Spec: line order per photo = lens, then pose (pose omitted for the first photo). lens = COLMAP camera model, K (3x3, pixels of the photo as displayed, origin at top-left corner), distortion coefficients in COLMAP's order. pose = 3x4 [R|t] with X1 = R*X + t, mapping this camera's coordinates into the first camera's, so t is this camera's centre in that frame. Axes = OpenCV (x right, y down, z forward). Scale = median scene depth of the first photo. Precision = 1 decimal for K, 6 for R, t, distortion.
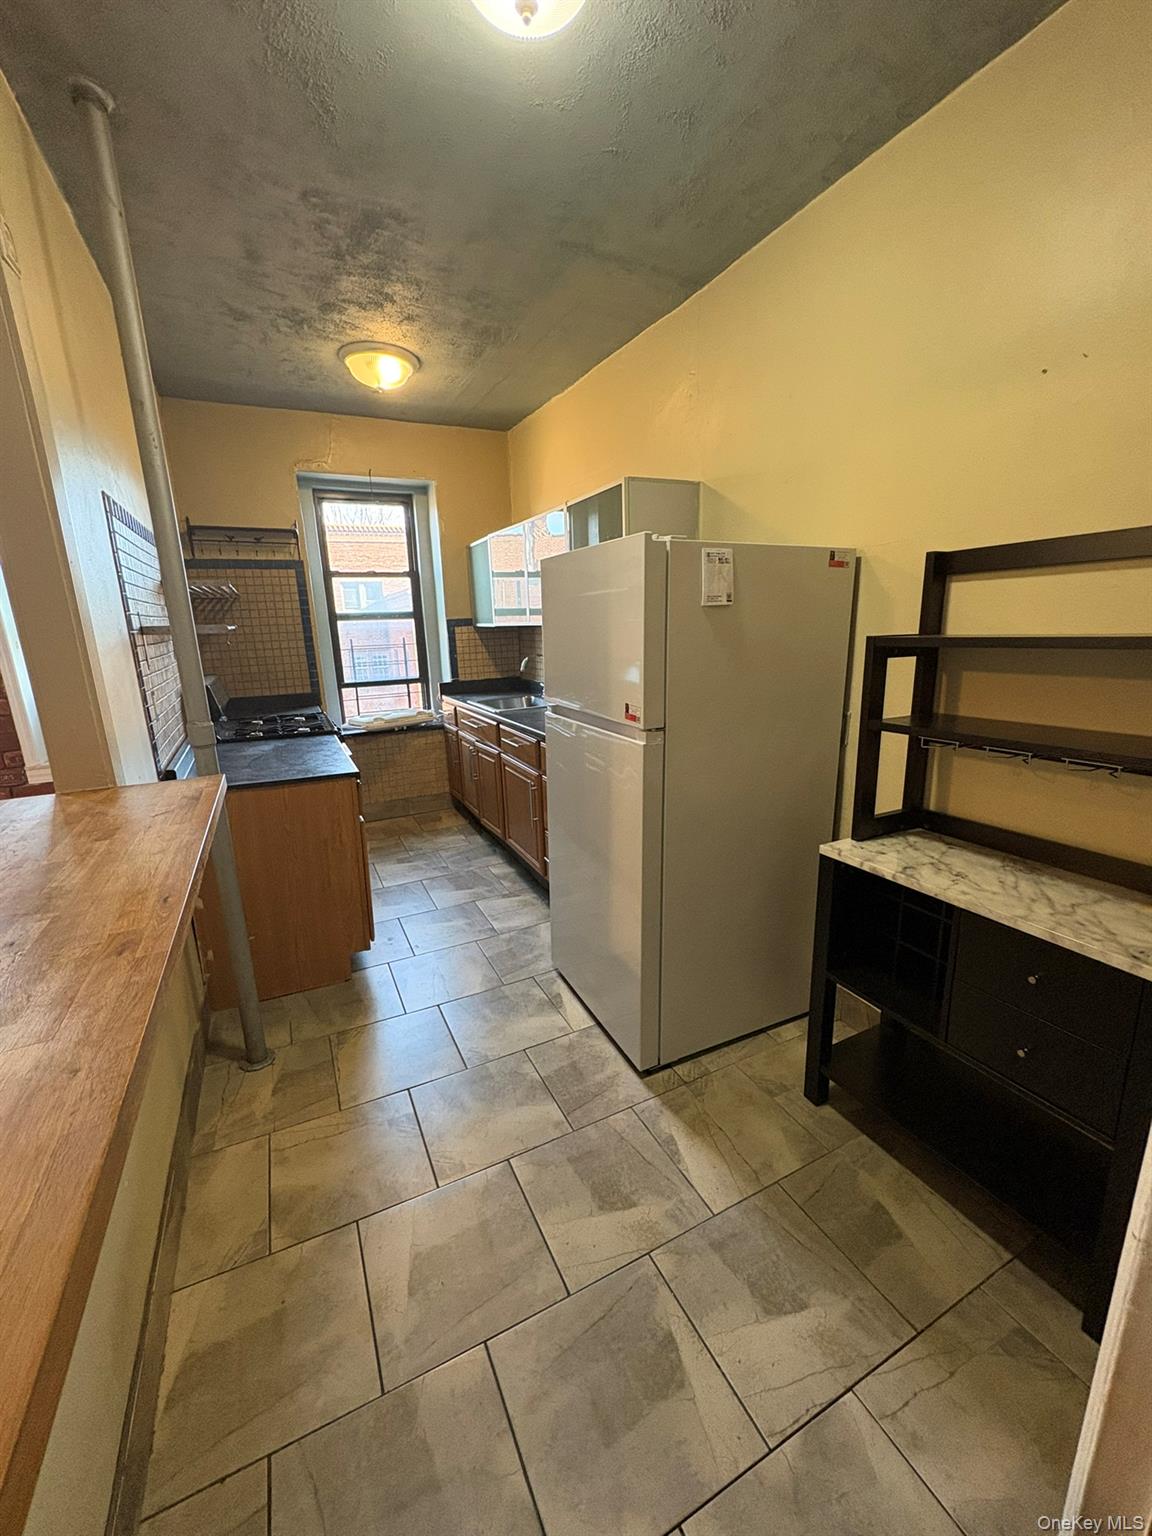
lens RADIAL K [[611.8, 0, 576.9], [0, 611.8, 764.9], [0, 0, 1]] dist [0.000210, 0.000261]
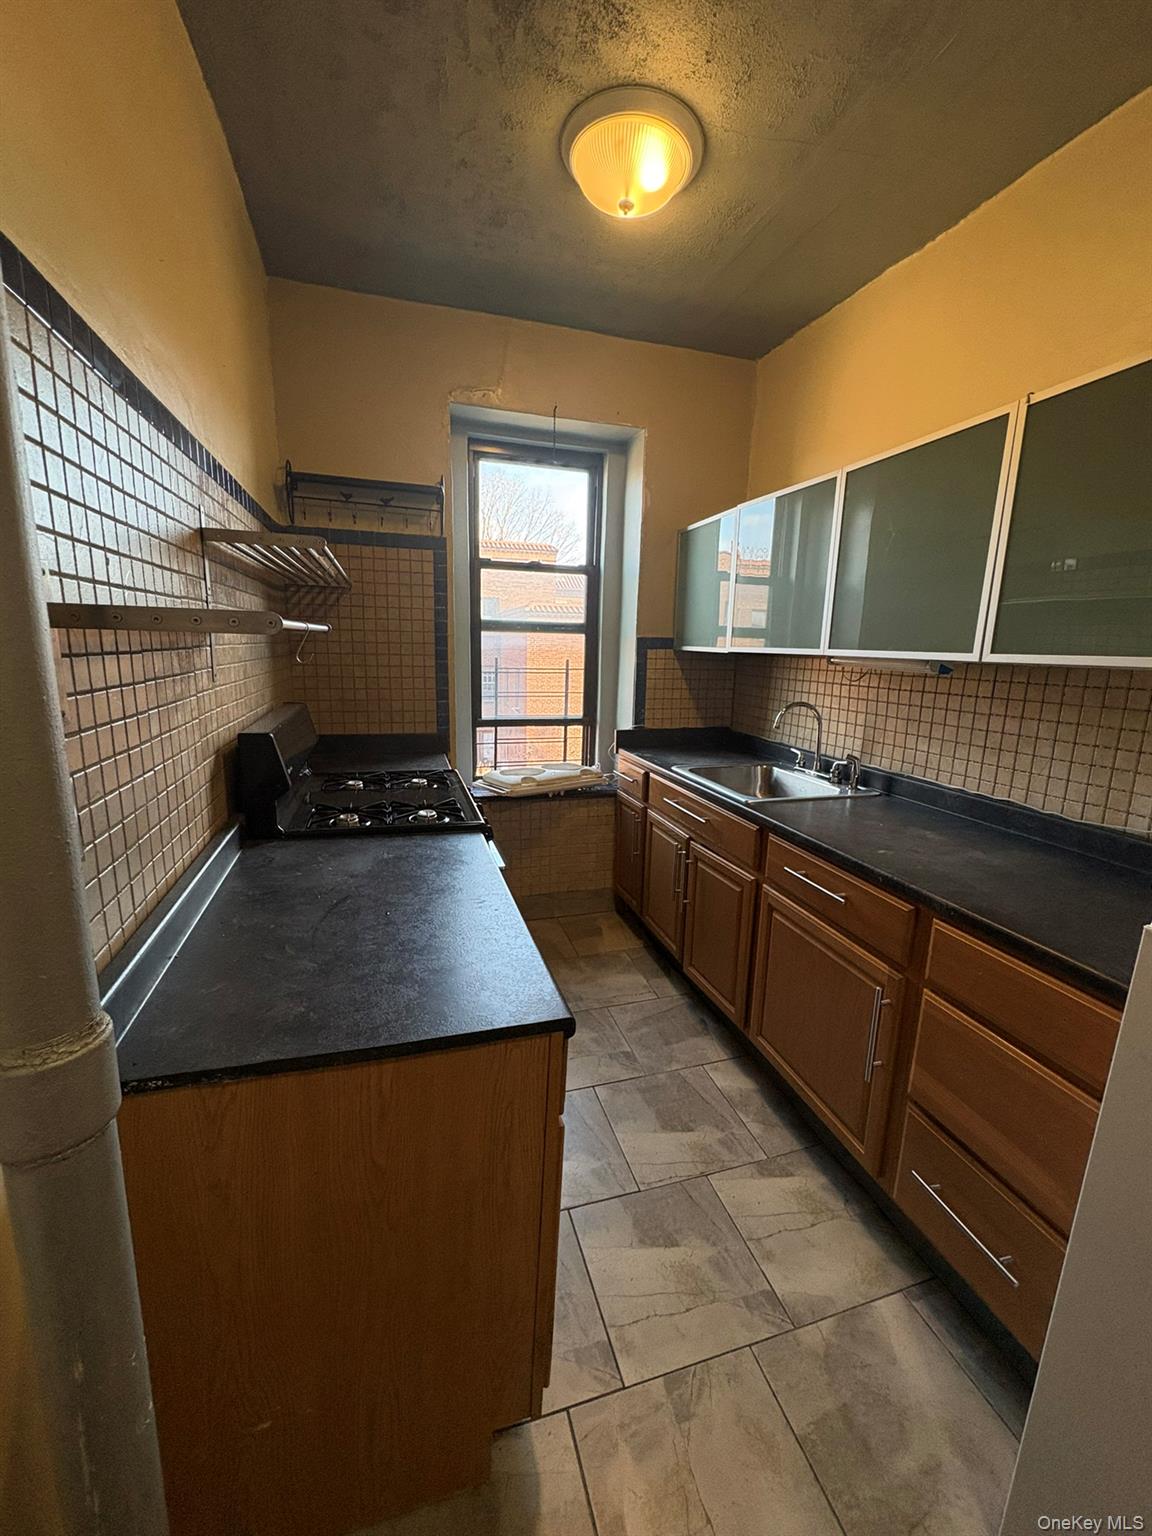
lens RADIAL K [[611.8, 0, 577.7], [0, 611.8, 762.6], [0, 0, 1]] dist [0.000210, 0.000261]
pose [[0.985635, 0.085311, -0.145759, -0.173131], [-0.091069, 0.995288, -0.033284, -0.075035], [0.142233, 0.046080, 0.988760, 0.342847]]
